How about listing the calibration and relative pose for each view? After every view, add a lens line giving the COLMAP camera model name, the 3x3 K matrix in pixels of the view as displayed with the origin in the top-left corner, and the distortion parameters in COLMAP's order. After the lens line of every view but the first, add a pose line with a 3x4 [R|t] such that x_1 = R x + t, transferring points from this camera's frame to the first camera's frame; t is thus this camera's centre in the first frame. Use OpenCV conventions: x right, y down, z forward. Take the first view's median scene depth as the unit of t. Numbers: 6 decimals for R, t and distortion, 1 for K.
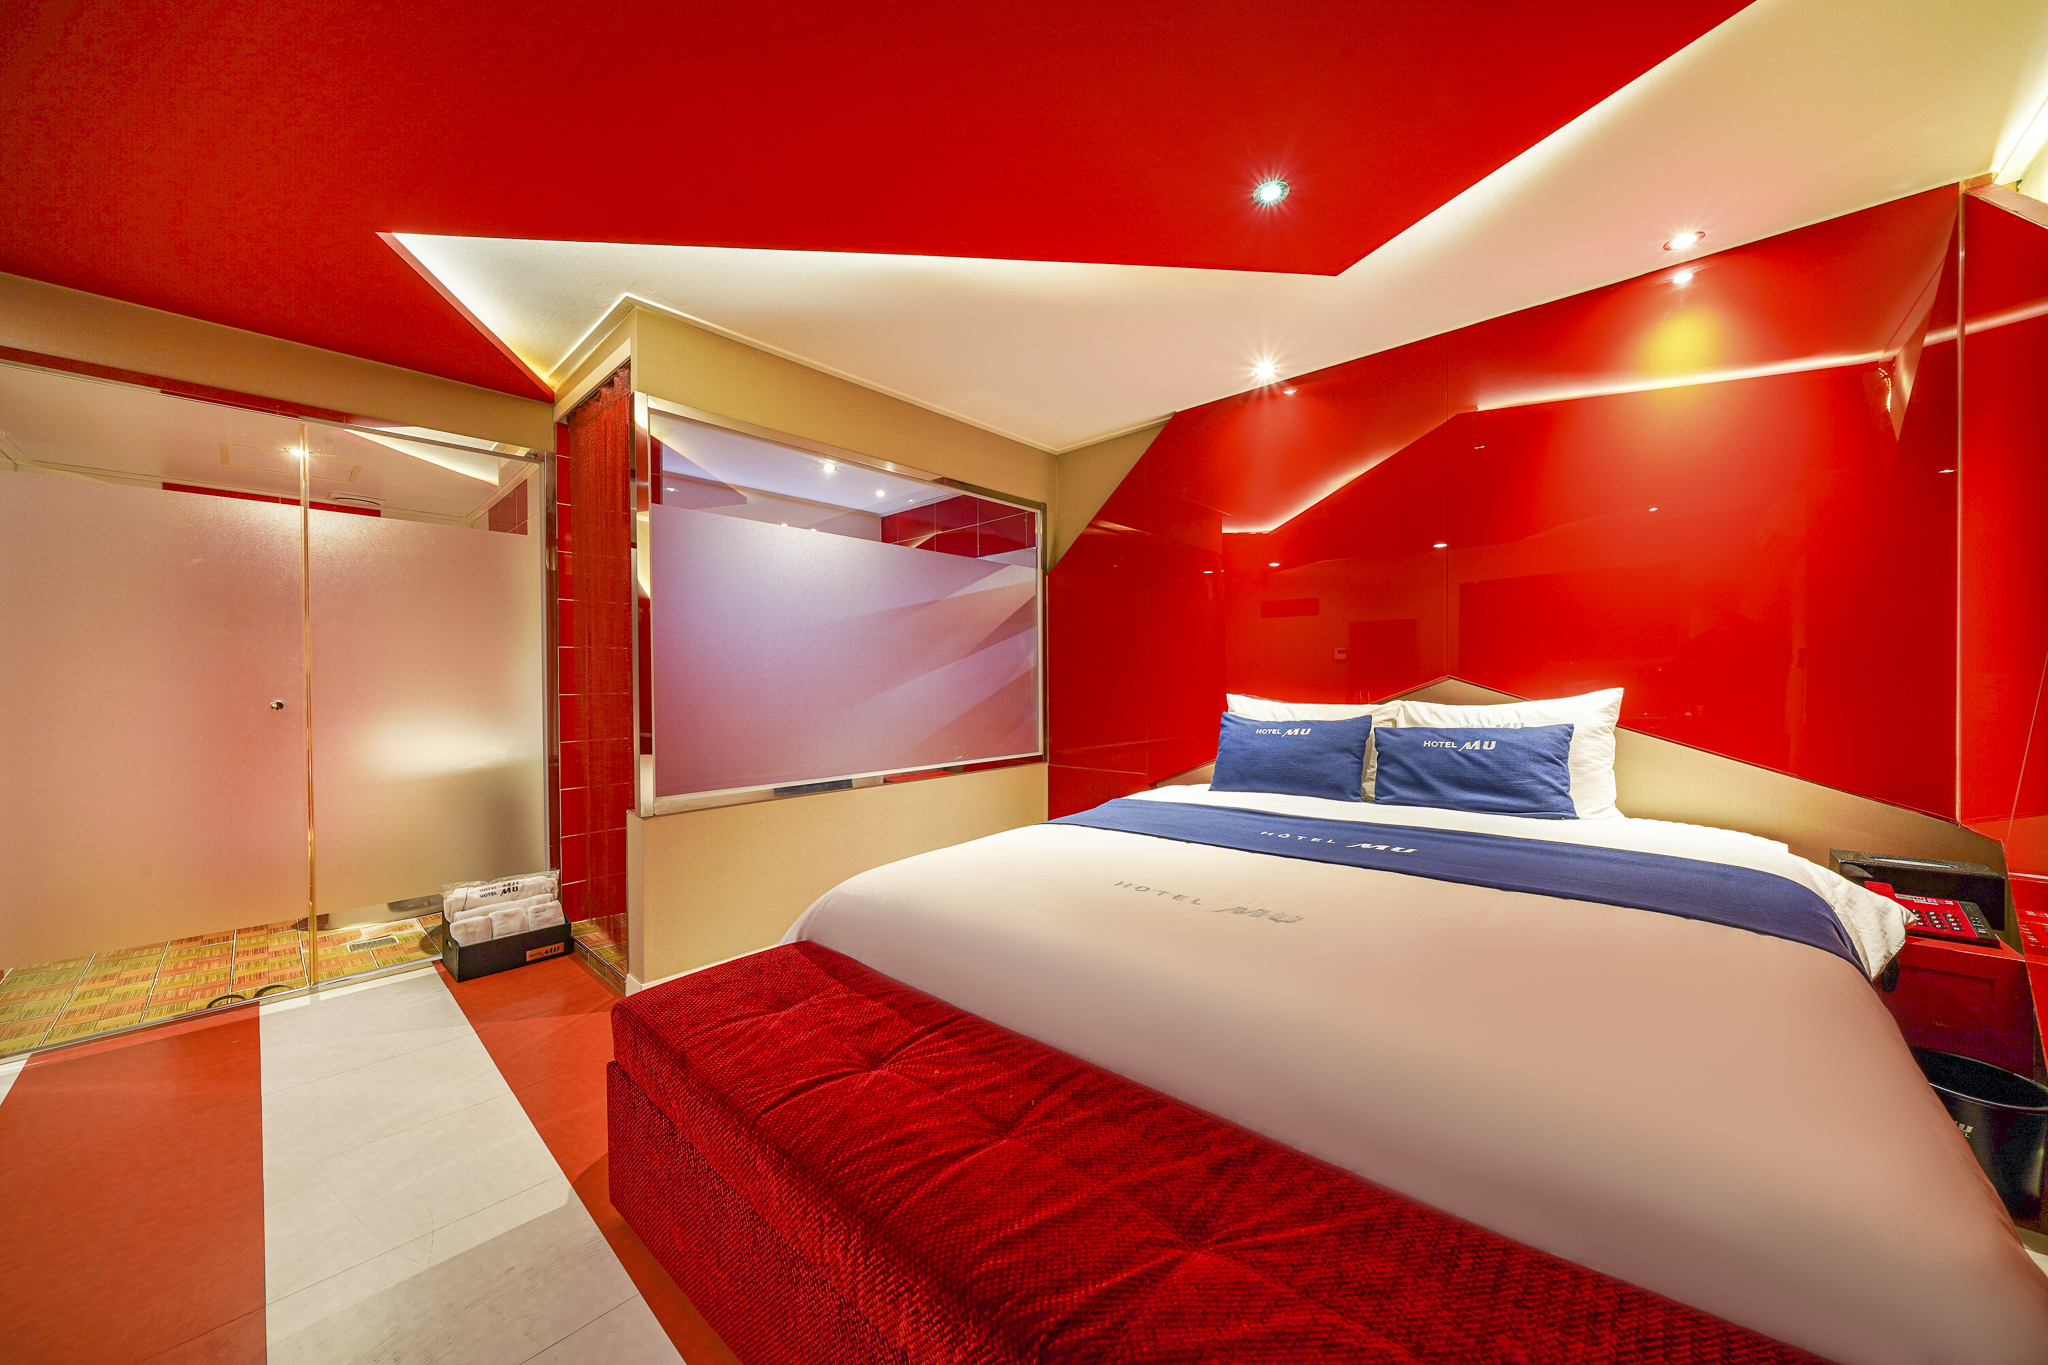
lens RADIAL K [[704.9, 0, 1024.8], [0, 704.9, 689.0], [0, 0, 1]] dist [0.019725, 0.000180]
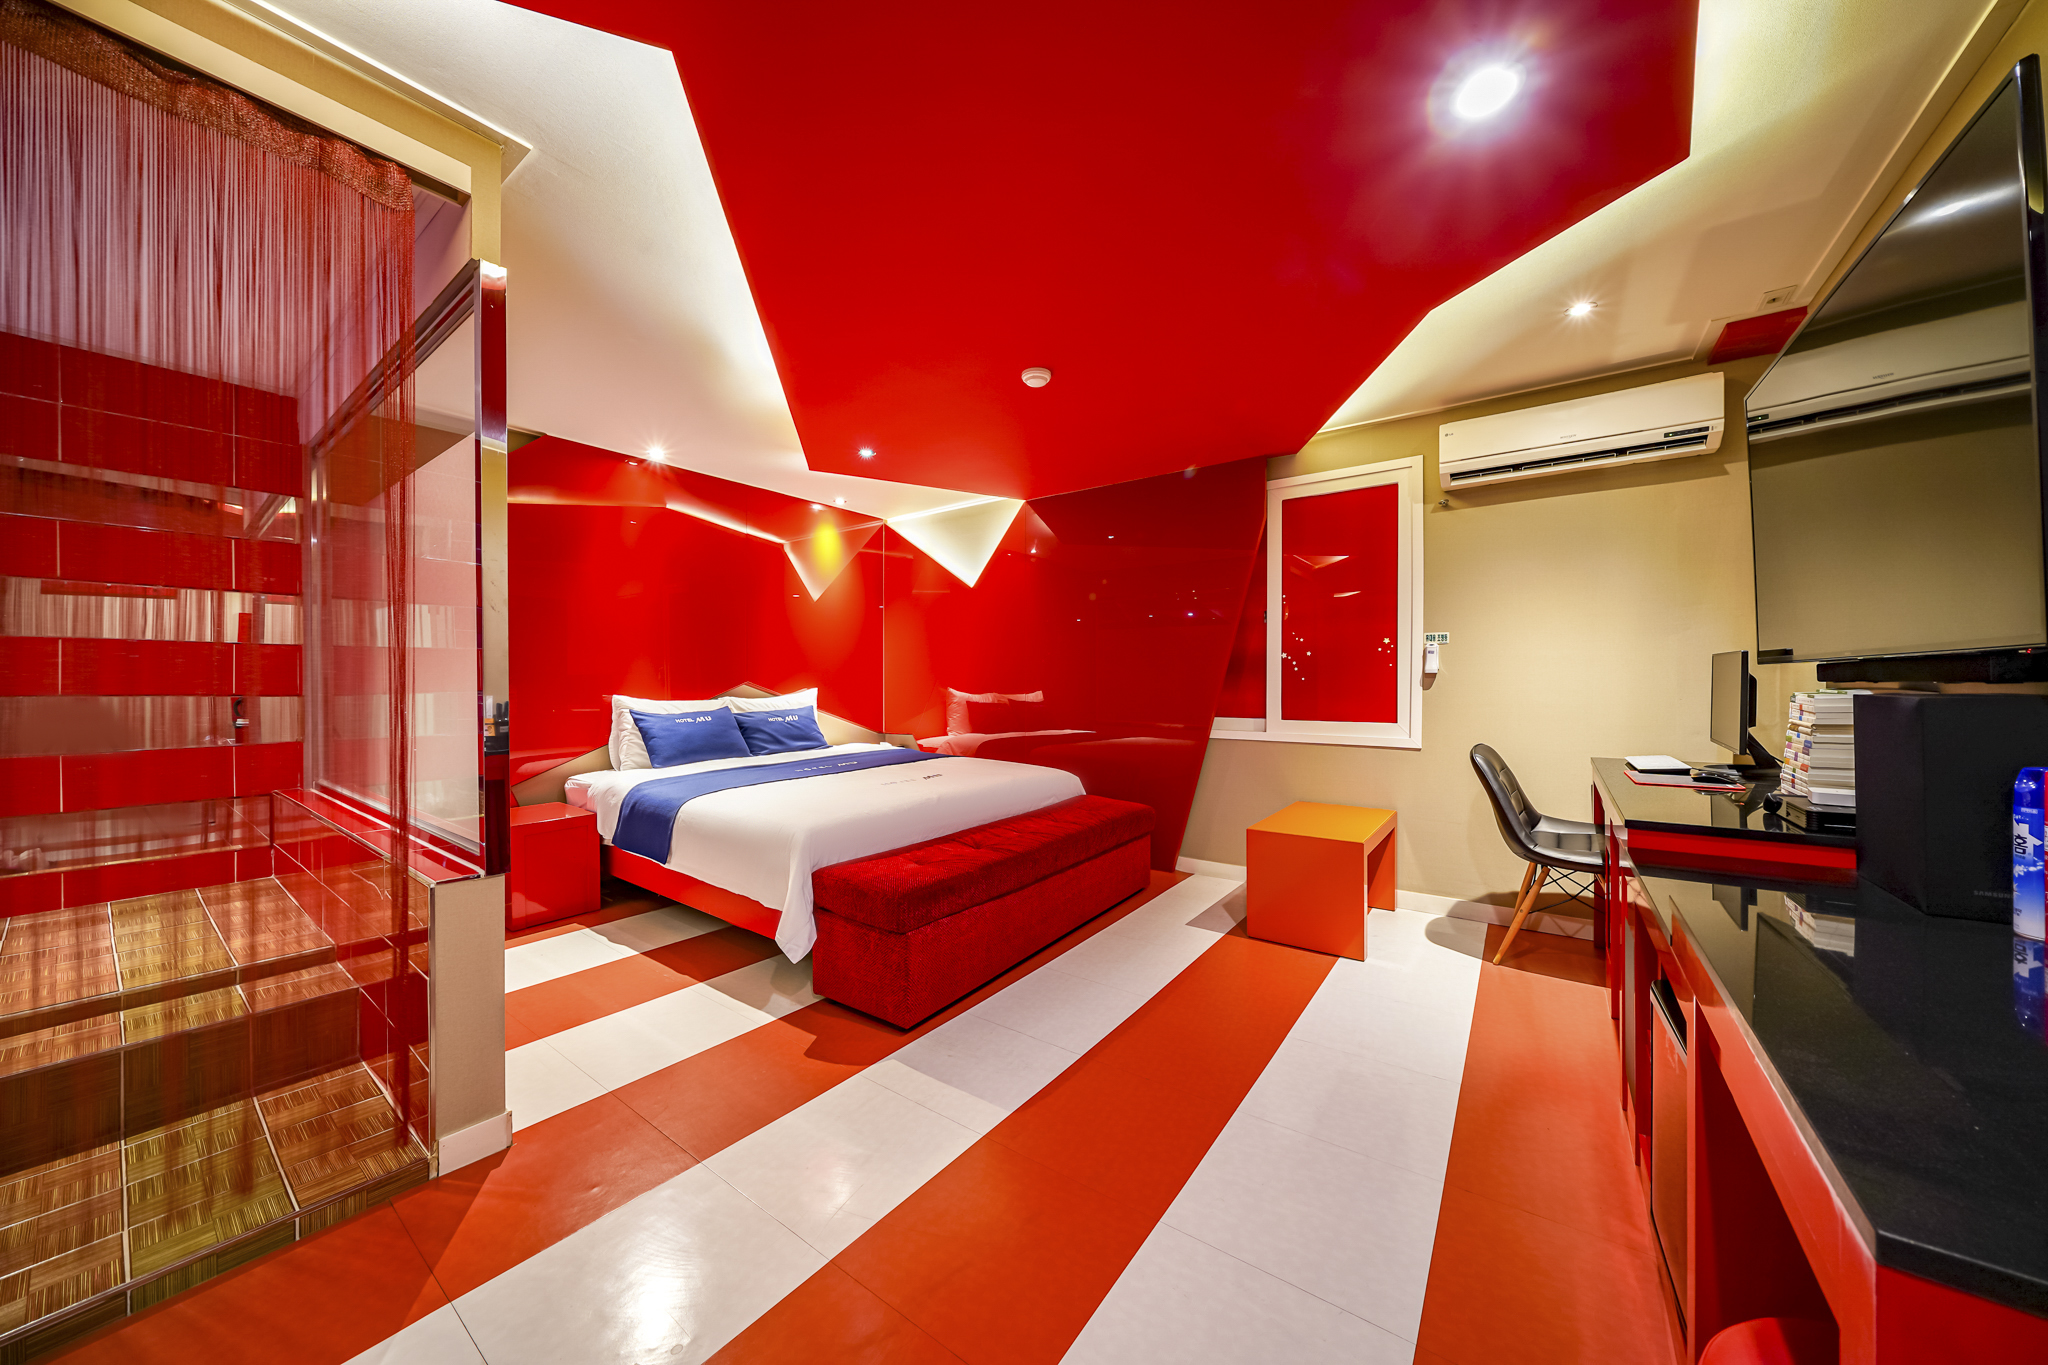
lens RADIAL K [[704.9, 0, 1026.1], [0, 704.9, 674.4], [0, 0, 1]] dist [0.019725, 0.000180]
pose [[-0.100331, 0.014520, 0.994848, -1.261218], [0.010893, 0.999850, -0.013495, -0.006180], [-0.994895, 0.009483, -0.100474, 0.522288]]
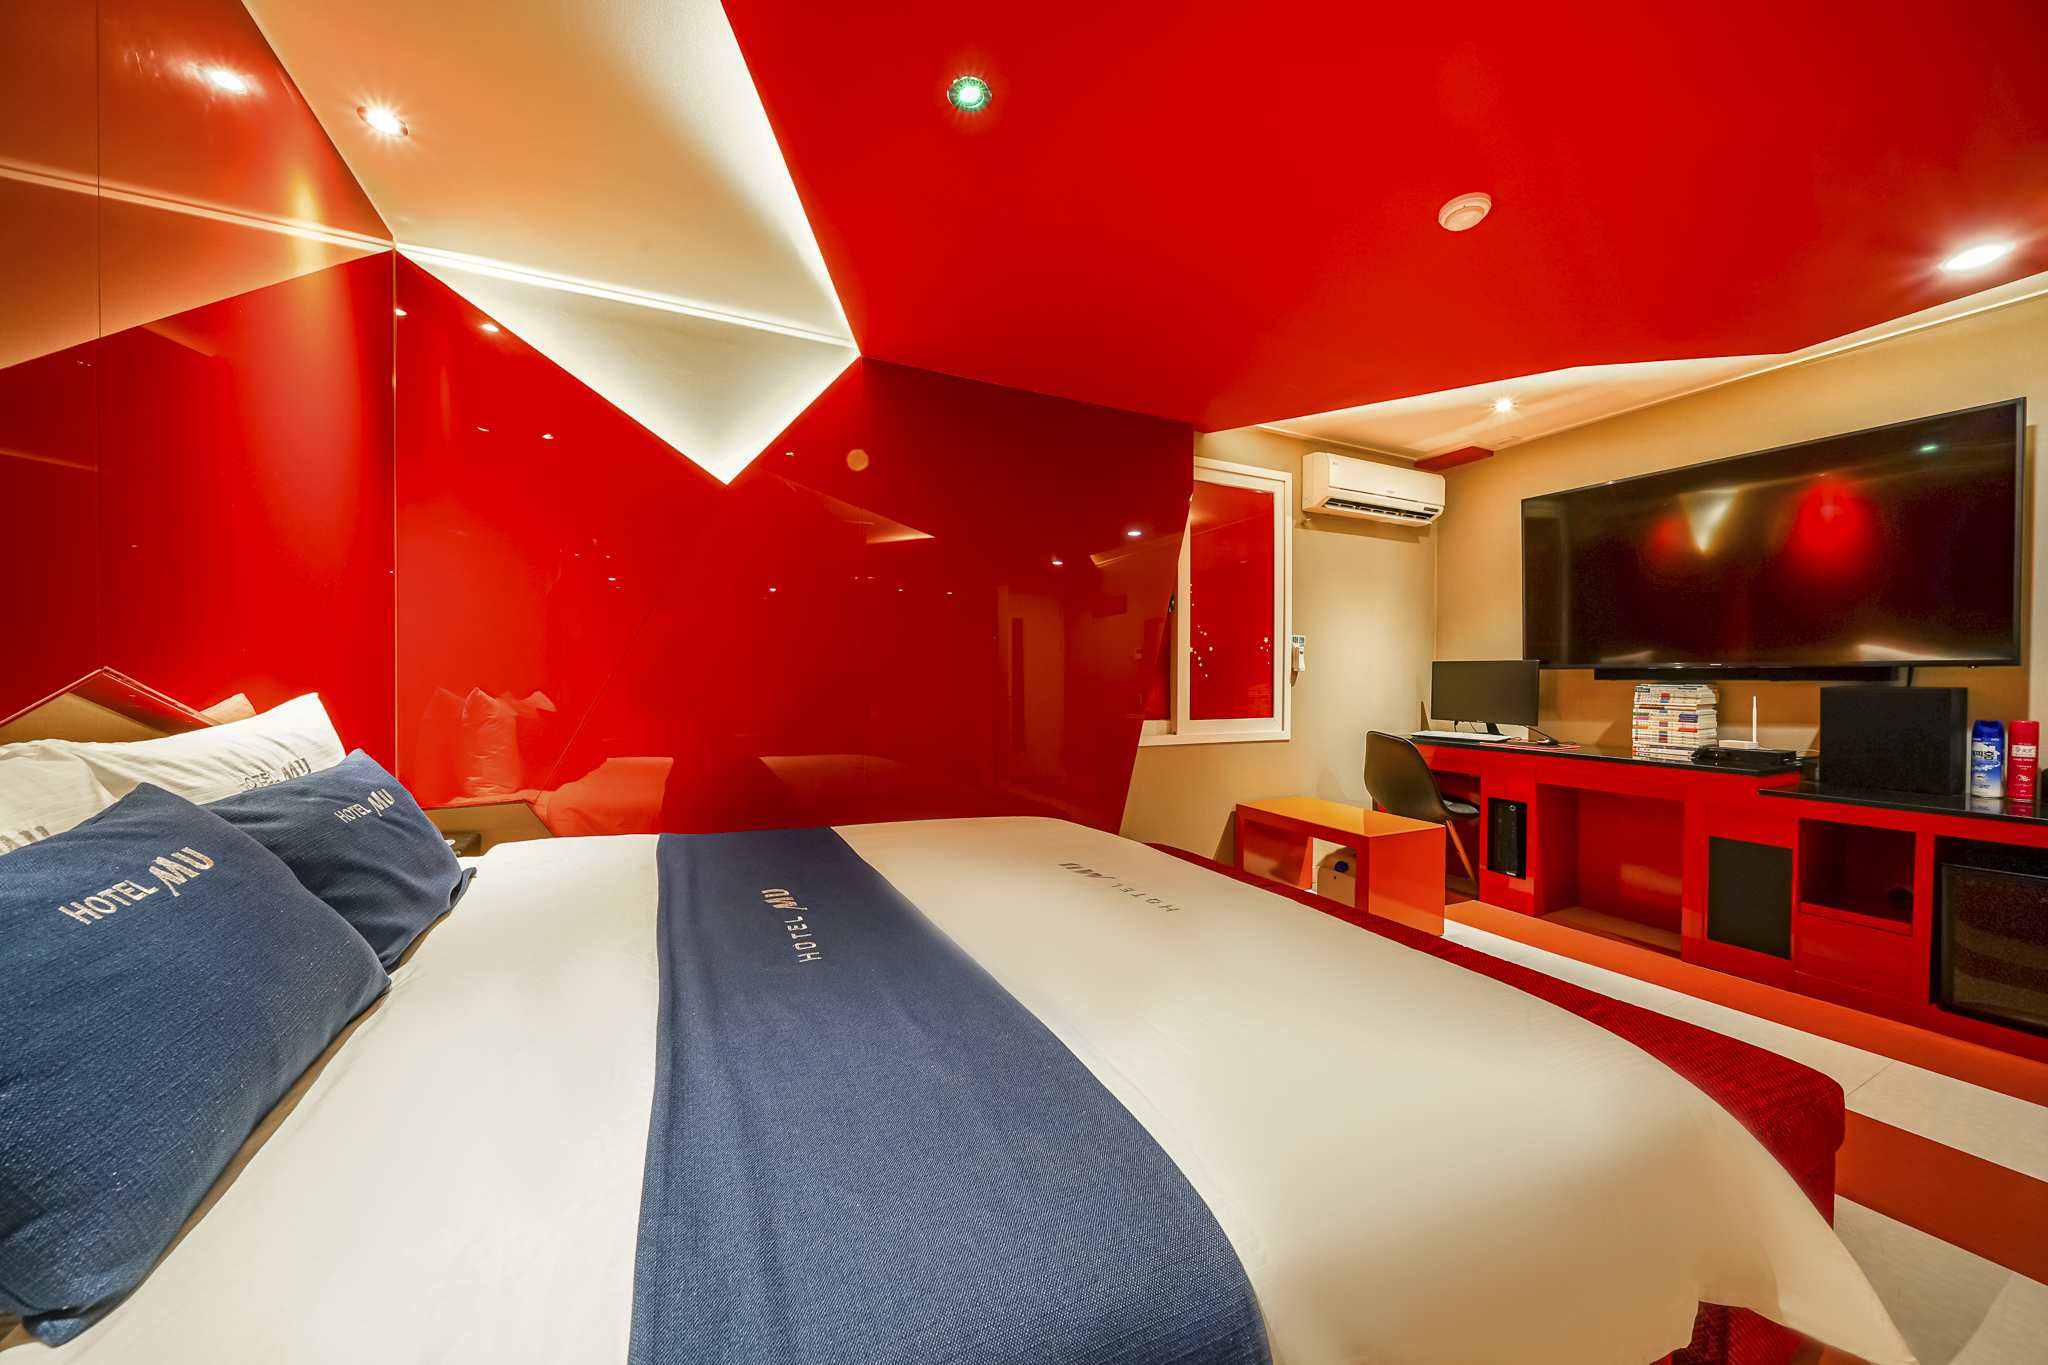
lens RADIAL K [[704.9, 0, 1009.0], [0, 704.9, 670.8], [0, 0, 1]] dist [0.019725, 0.000180]
pose [[-0.926147, 0.001904, 0.377157, -0.000643], [0.002323, 0.999997, 0.000657, -0.022150], [-0.377155, 0.001485, -0.926149, 1.242028]]
